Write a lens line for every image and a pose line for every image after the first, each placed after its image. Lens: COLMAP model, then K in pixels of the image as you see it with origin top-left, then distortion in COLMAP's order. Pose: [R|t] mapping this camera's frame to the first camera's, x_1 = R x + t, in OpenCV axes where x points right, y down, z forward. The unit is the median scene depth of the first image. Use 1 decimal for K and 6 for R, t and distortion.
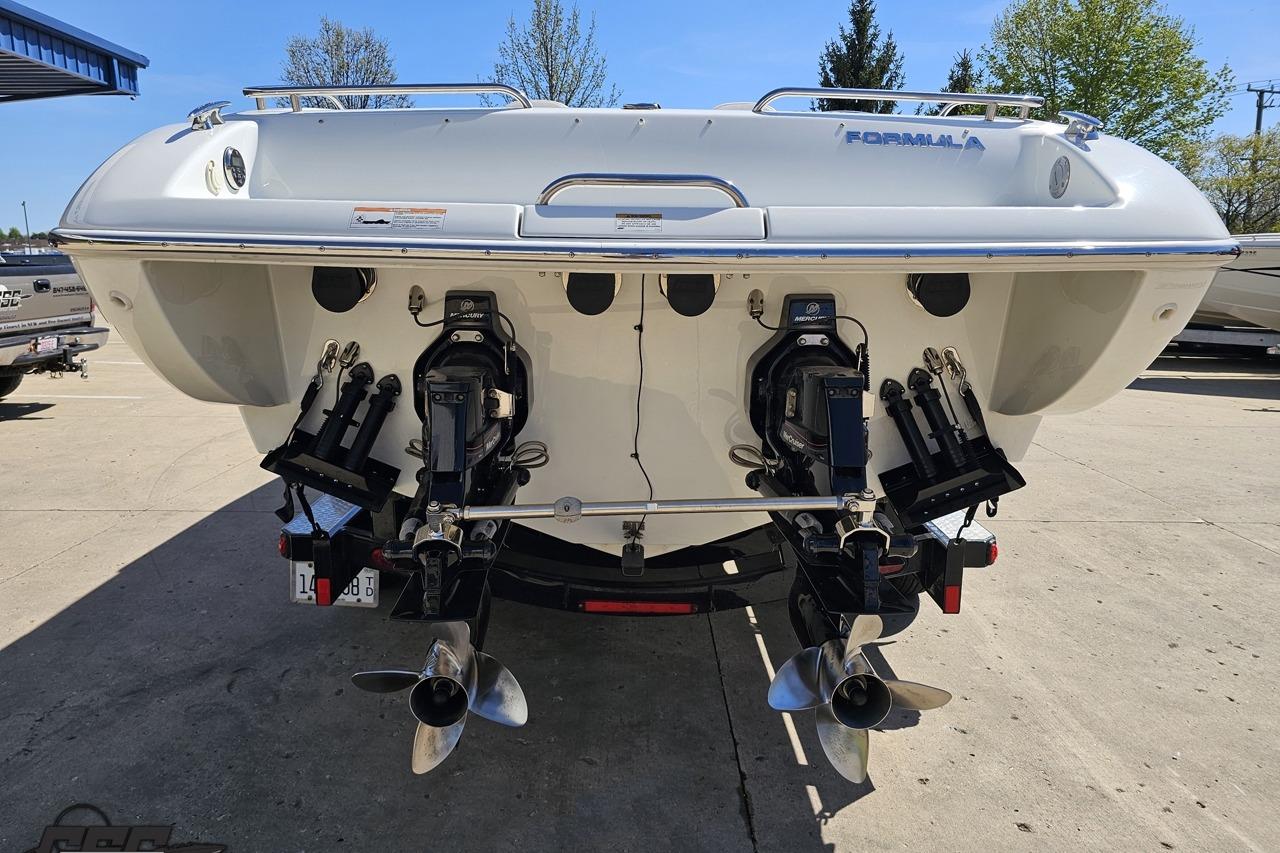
lens RADIAL K [[855.8, 0, 646.1], [0, 855.8, 414.1], [0, 0, 1]] dist [0.069739, -0.059486]
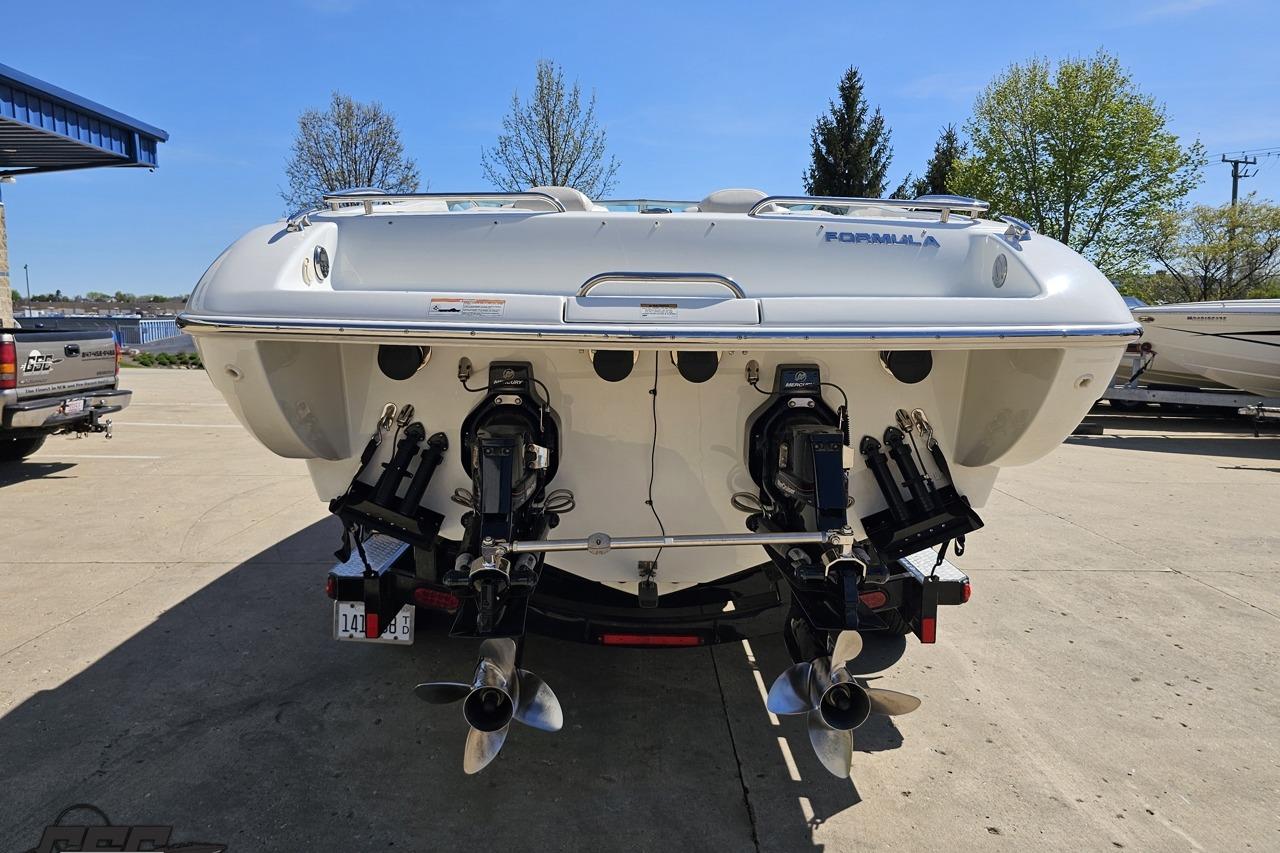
lens RADIAL K [[855.8, 0, 646.1], [0, 855.8, 414.1], [0, 0, 1]] dist [0.069739, -0.059486]
pose [[0.999994, -0.001075, 0.003274, -0.021322], [0.001300, 0.997584, -0.069456, 0.010055], [-0.003192, 0.069459, 0.997580, -0.160800]]
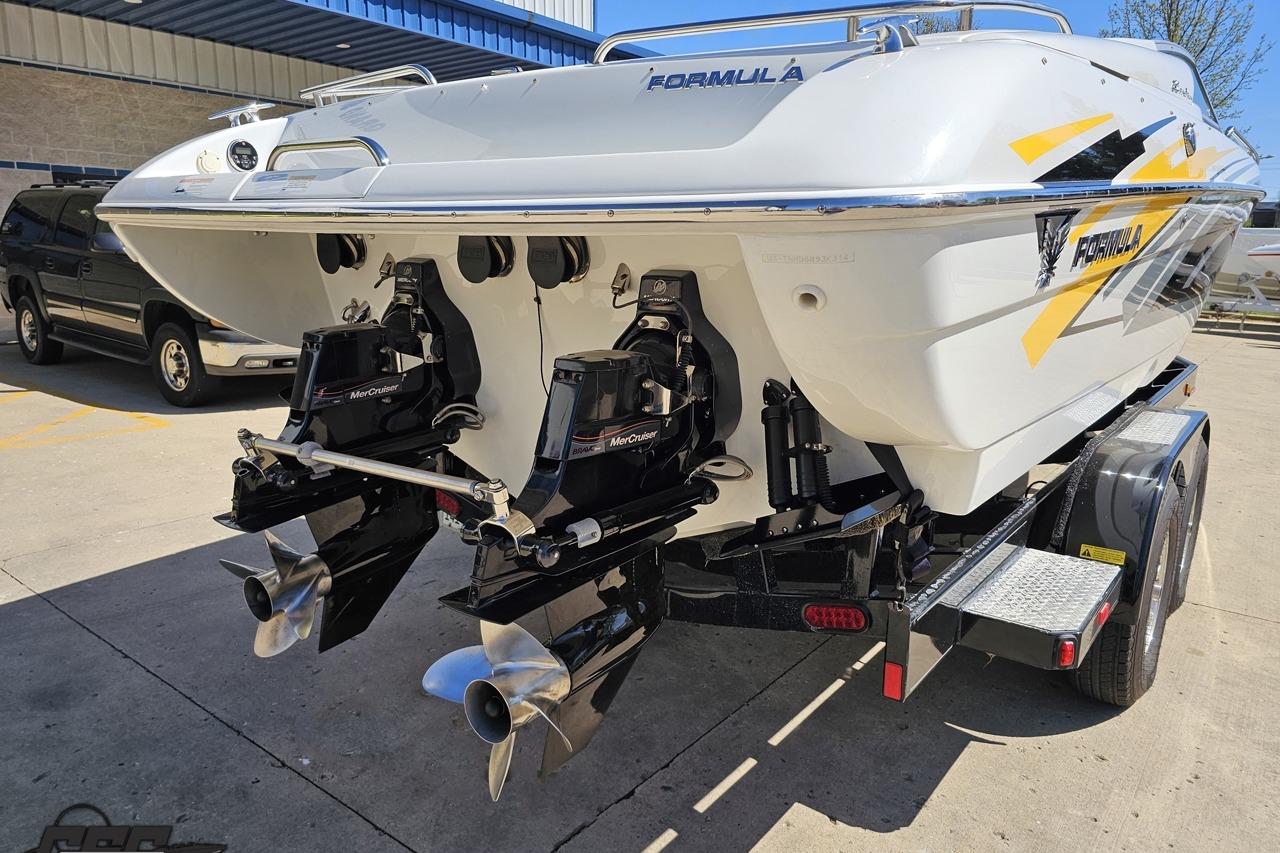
lens RADIAL K [[863.7, 0, 640.1], [0, 863.7, 425.2], [0, 0, 1]] dist [0.061726, -0.050779]
pose [[0.786641, 0.133711, -0.602757, 0.670074], [-0.124264, 0.990578, 0.057569, -0.028794], [0.604776, 0.029615, 0.795845, 0.270326]]
